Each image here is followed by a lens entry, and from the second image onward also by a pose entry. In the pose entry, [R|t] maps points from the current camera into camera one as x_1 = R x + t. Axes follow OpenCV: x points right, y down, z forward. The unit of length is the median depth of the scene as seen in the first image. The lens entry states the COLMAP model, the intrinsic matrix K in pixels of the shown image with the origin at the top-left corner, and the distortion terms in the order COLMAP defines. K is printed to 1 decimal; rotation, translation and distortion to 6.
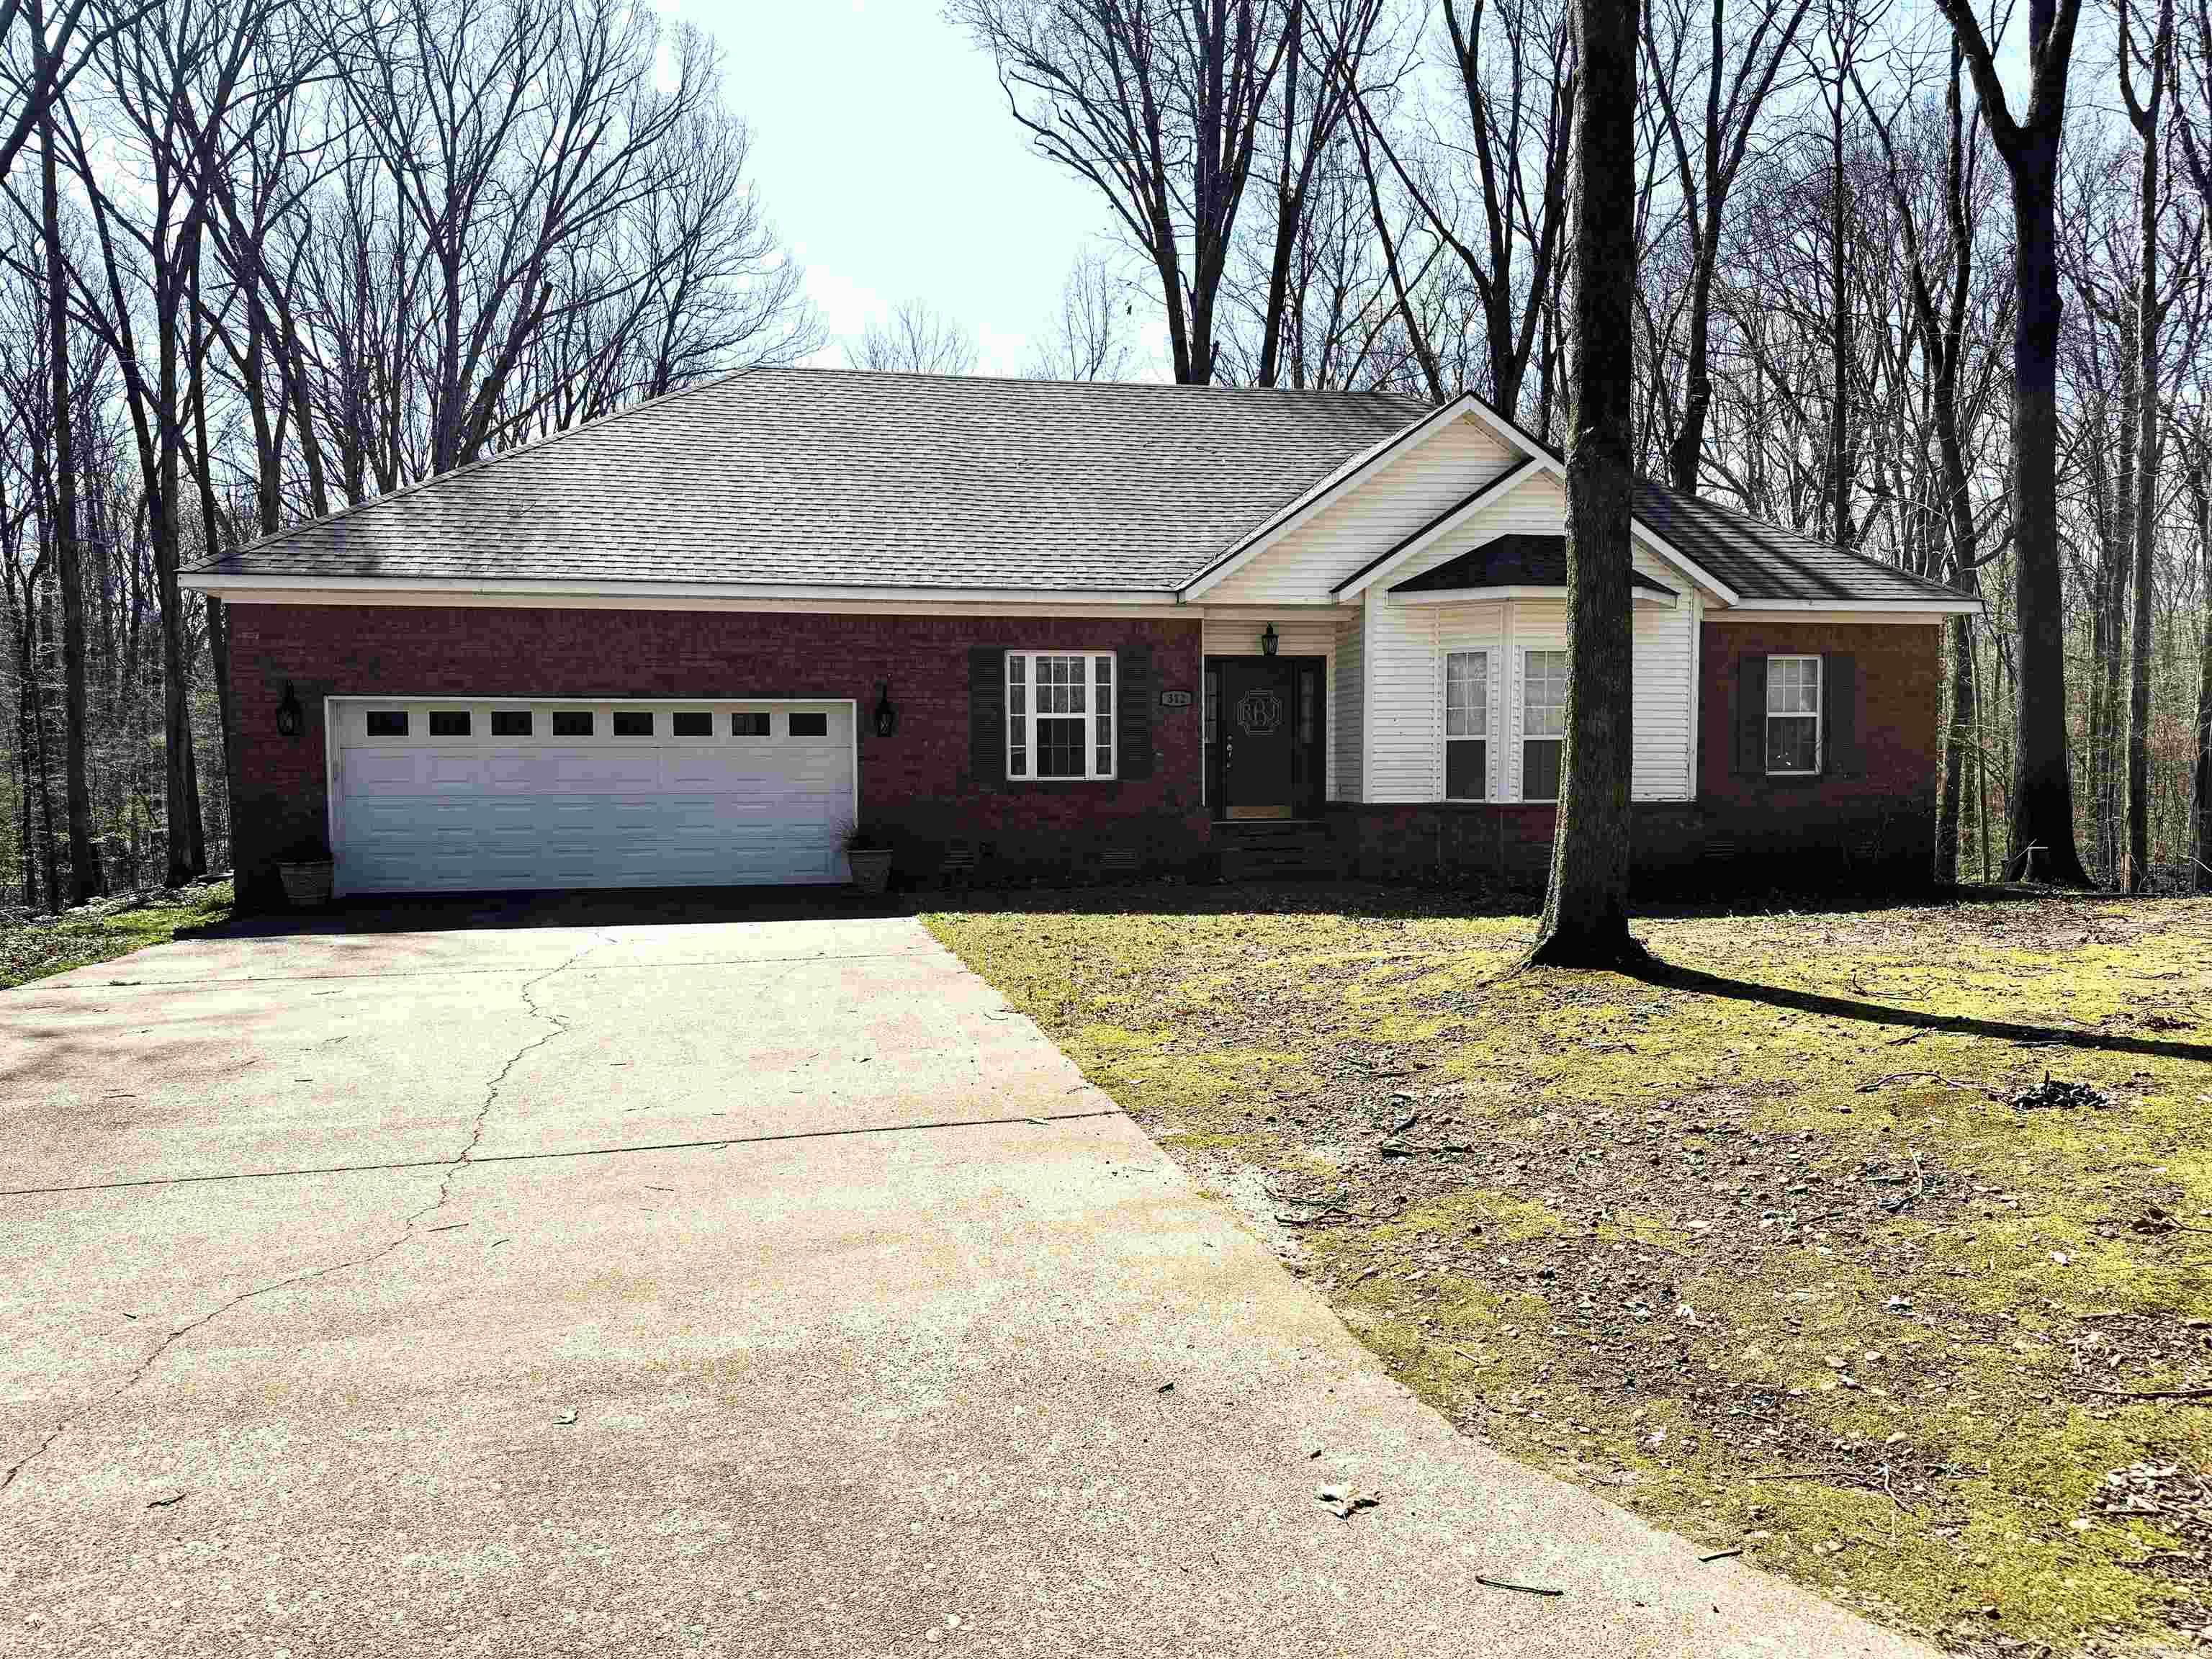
lens RADIAL K [[1560.8, 0, 1107.4], [0, 1560.8, 902.8], [0, 0, 1]] dist [0.088220, -0.126382]
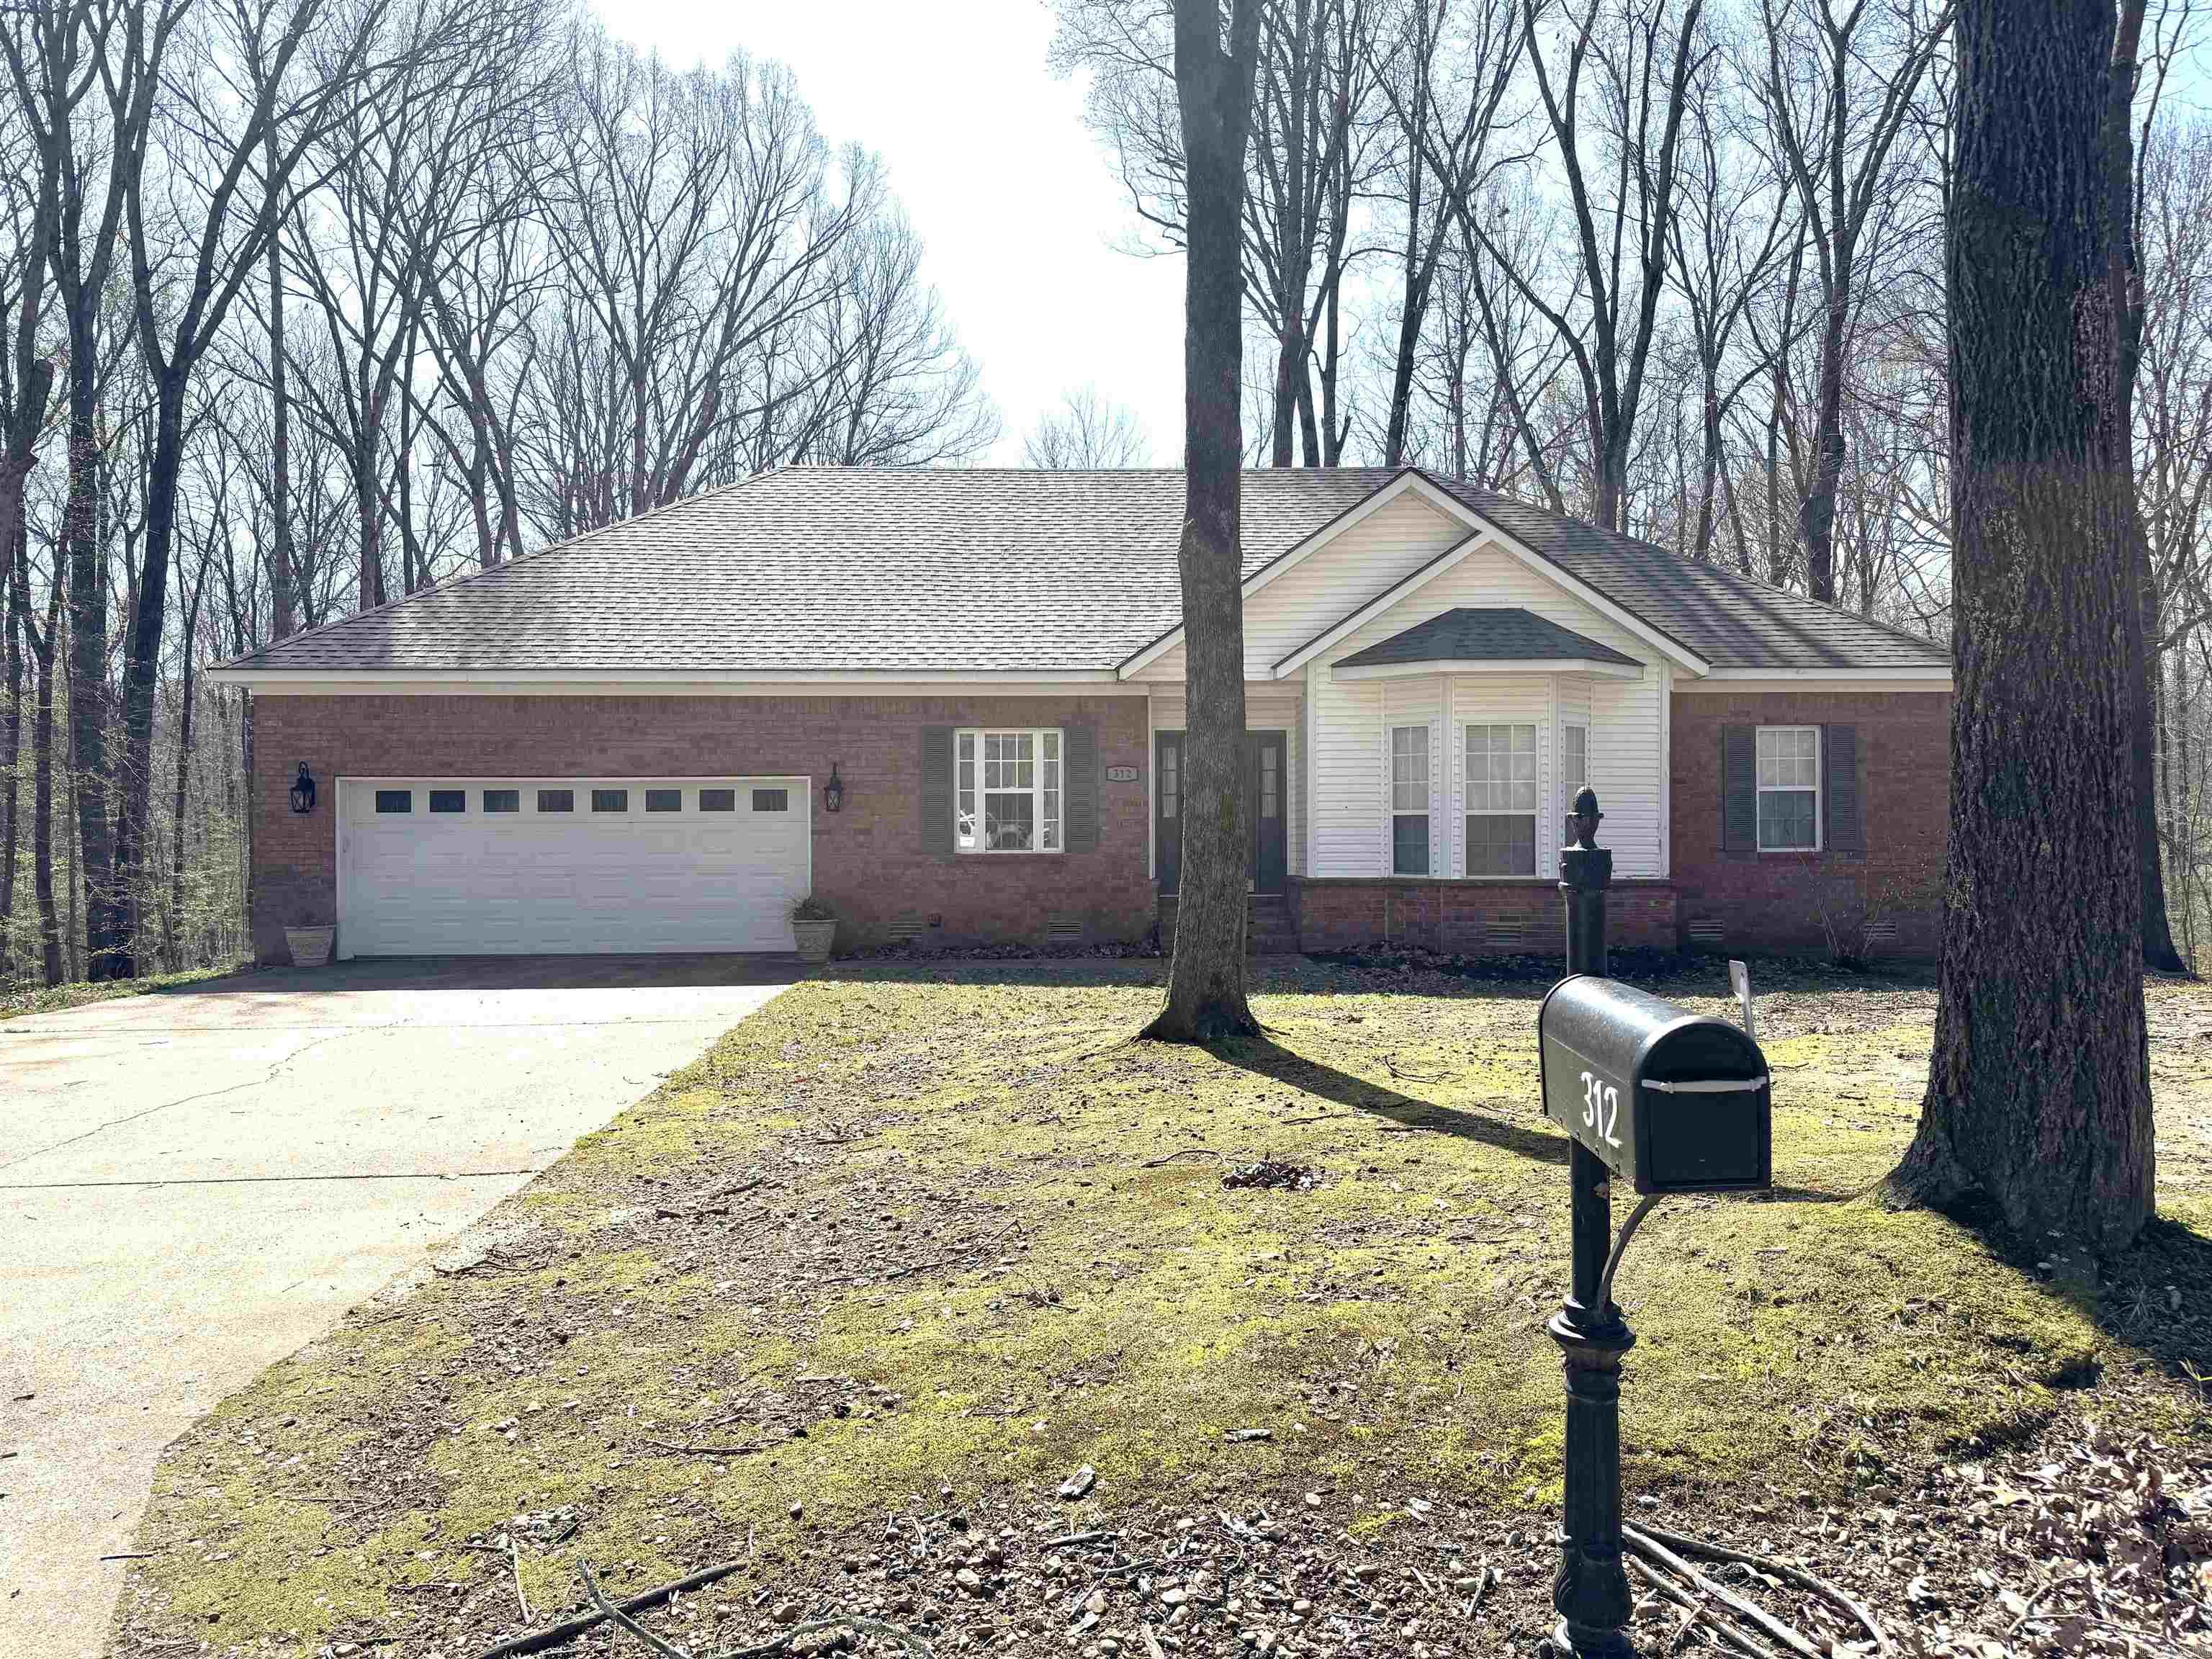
lens RADIAL K [[1560.8, 0, 1107.4], [0, 1560.8, 902.8], [0, 0, 1]] dist [0.088220, -0.126382]
pose [[0.986689, 0.008284, -0.162405, 0.202870], [-0.015438, 0.998963, -0.042836, -0.002804], [0.161882, 0.044773, 0.985794, -0.003289]]
